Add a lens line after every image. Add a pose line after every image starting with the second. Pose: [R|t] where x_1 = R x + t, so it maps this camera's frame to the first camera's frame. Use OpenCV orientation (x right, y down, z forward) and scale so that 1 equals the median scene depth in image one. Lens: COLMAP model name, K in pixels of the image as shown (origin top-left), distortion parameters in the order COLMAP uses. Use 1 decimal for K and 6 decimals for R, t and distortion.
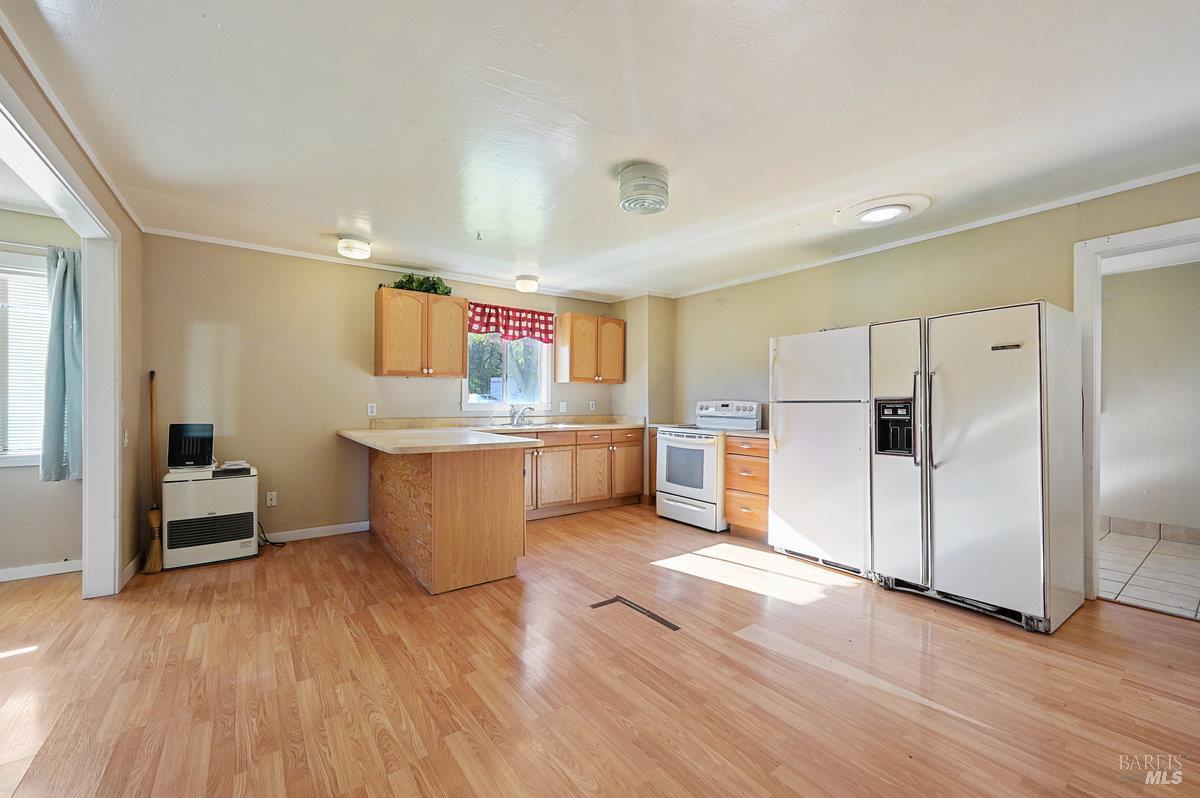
lens RADIAL K [[475.6, 0, 590.0], [0, 475.6, 401.4], [0, 0, 1]] dist [-0.001067, -0.000498]
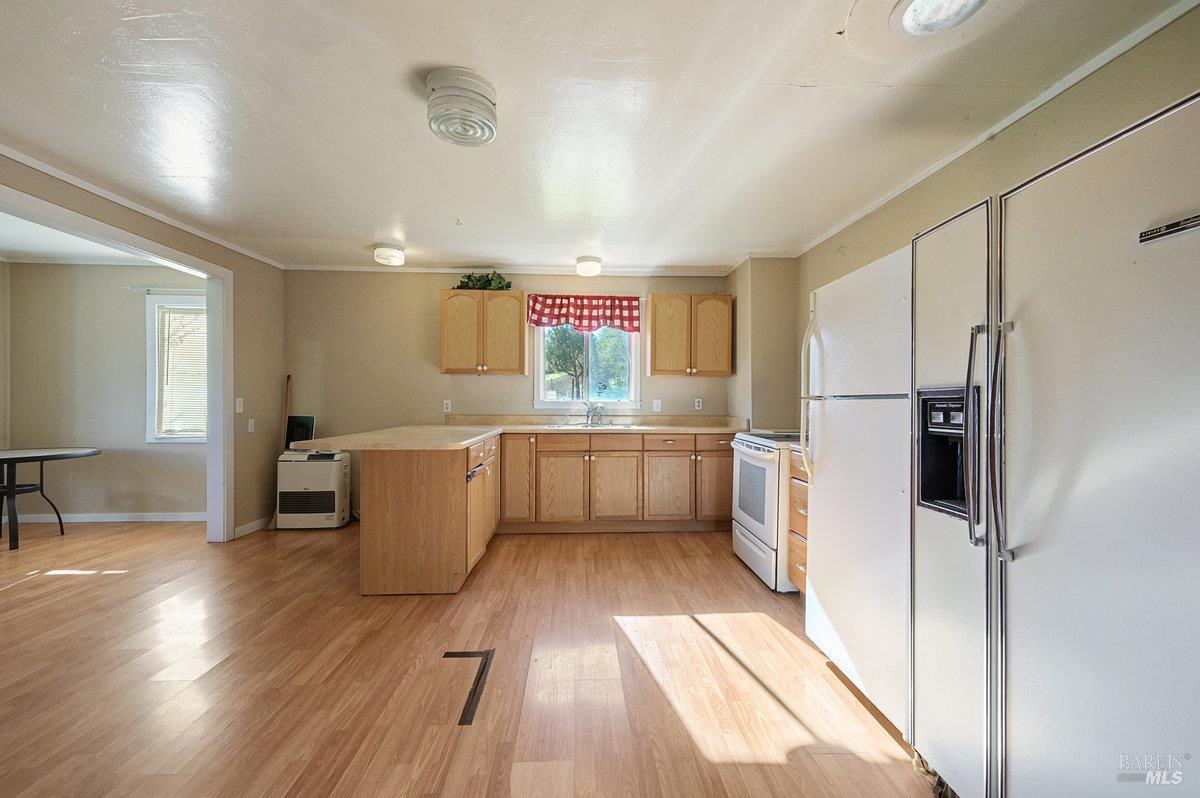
lens RADIAL K [[475.6, 0, 599.3], [0, 475.6, 400.0], [0, 0, 1]] dist [-0.001067, -0.000498]
pose [[0.842129, 0.000757, -0.539275, 0.402448], [-0.001131, 0.999999, -0.000363, 0.003269], [0.539275, 0.000916, 0.842129, 0.289587]]
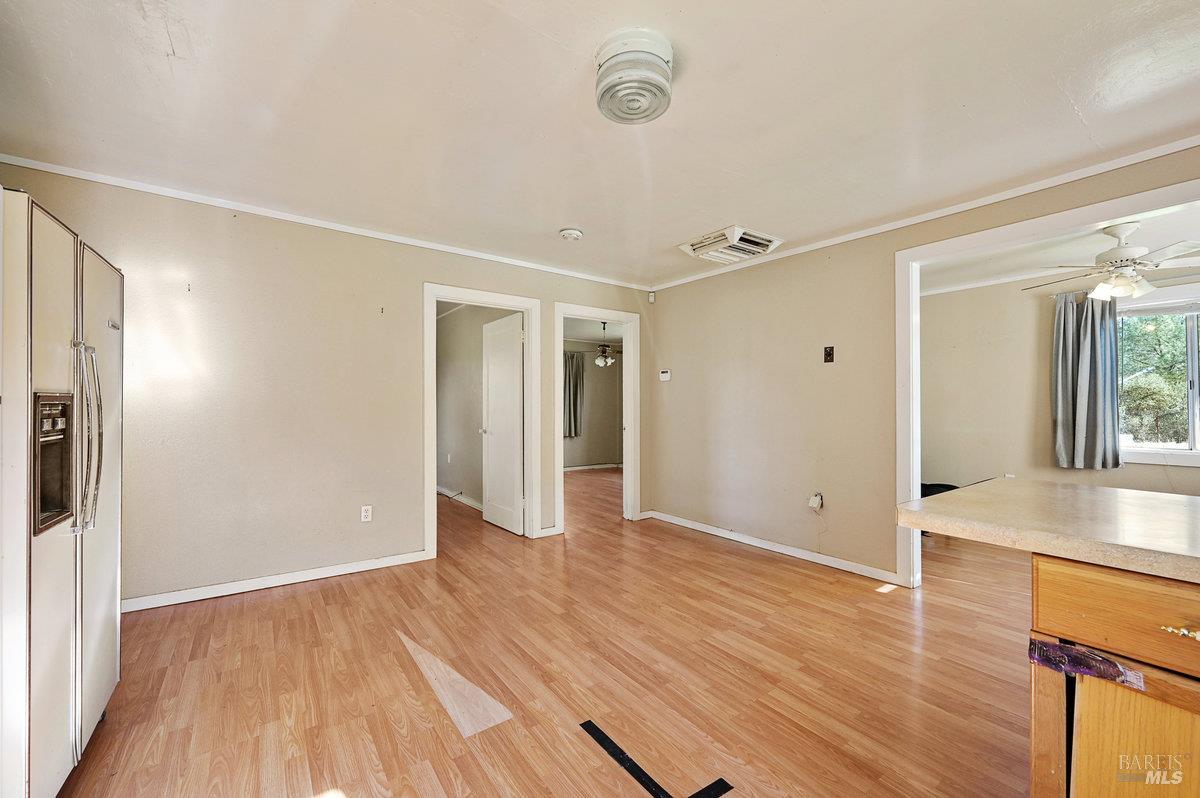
lens RADIAL K [[475.6, 0, 600.1], [0, 475.6, 401.7], [0, 0, 1]] dist [-0.001067, -0.000498]
pose [[-0.999844, -0.006221, -0.016539, 0.098117], [-0.005997, 0.999890, -0.013584, 0.002191], [0.016622, -0.013483, -0.999771, 0.959681]]
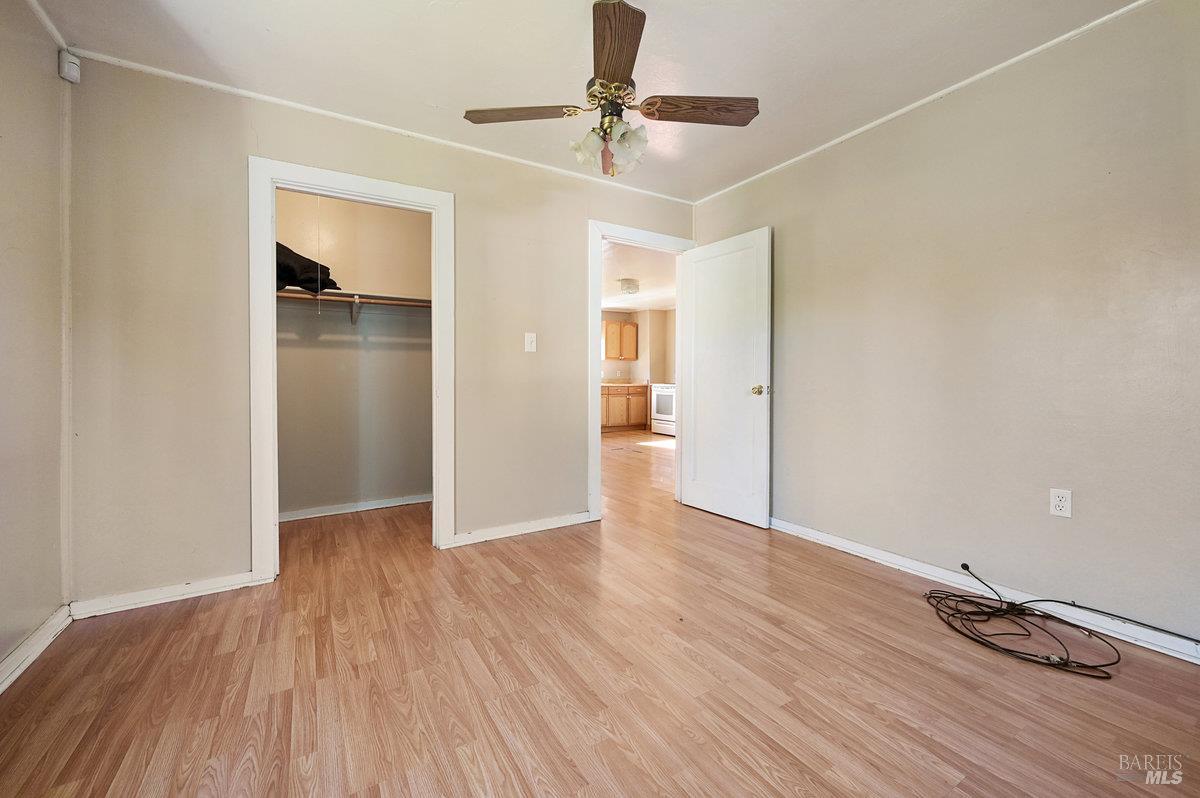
lens RADIAL K [[475.6, 0, 596.9], [0, 475.6, 393.6], [0, 0, 1]] dist [-0.001067, -0.000498]
pose [[0.998521, 0.005636, -0.054071, 0.028869], [-0.003154, 0.998942, 0.045883, 0.004860], [0.054272, -0.045645, 0.997482, -0.940996]]
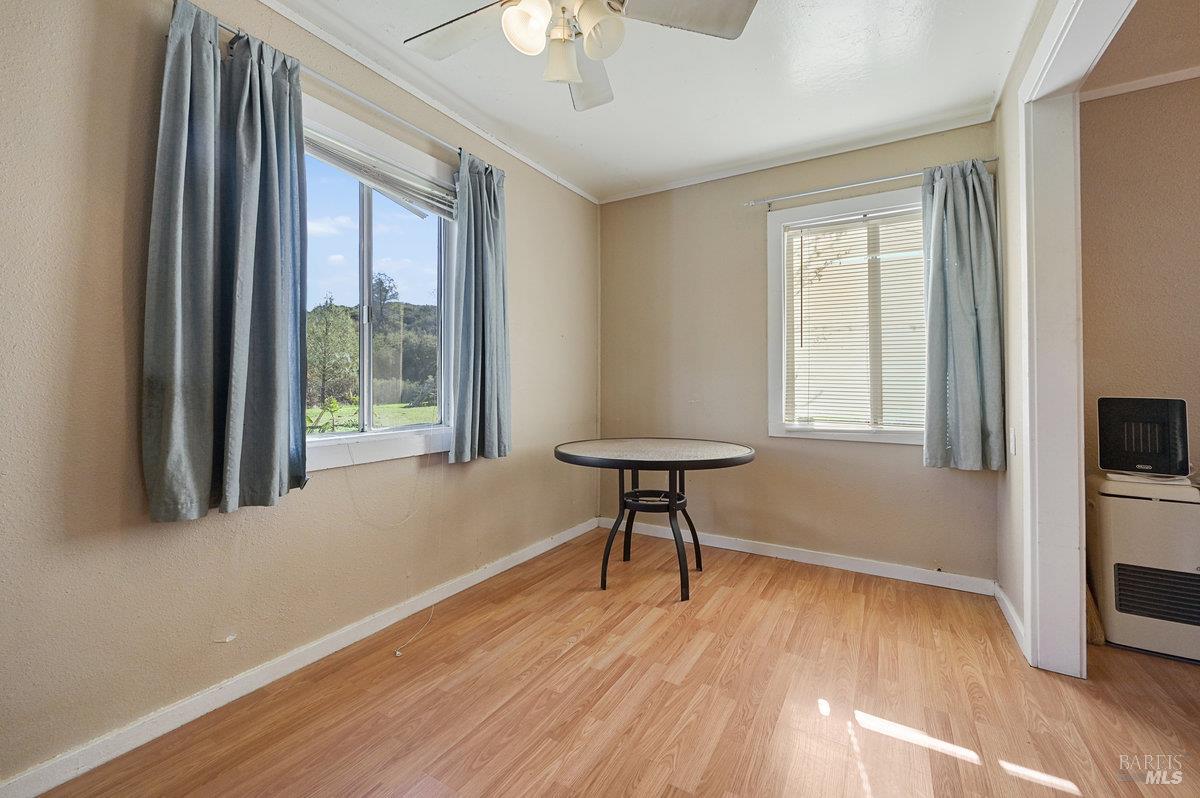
lens RADIAL K [[475.6, 0, 601.6], [0, 475.6, 384.1], [0, 0, 1]] dist [-0.001067, -0.000498]
pose [[0.401548, -0.003325, -0.915832, -0.457265], [-0.000985, 0.999991, -0.004063, 0.025776], [0.915838, 0.002533, 0.401541, 0.135467]]
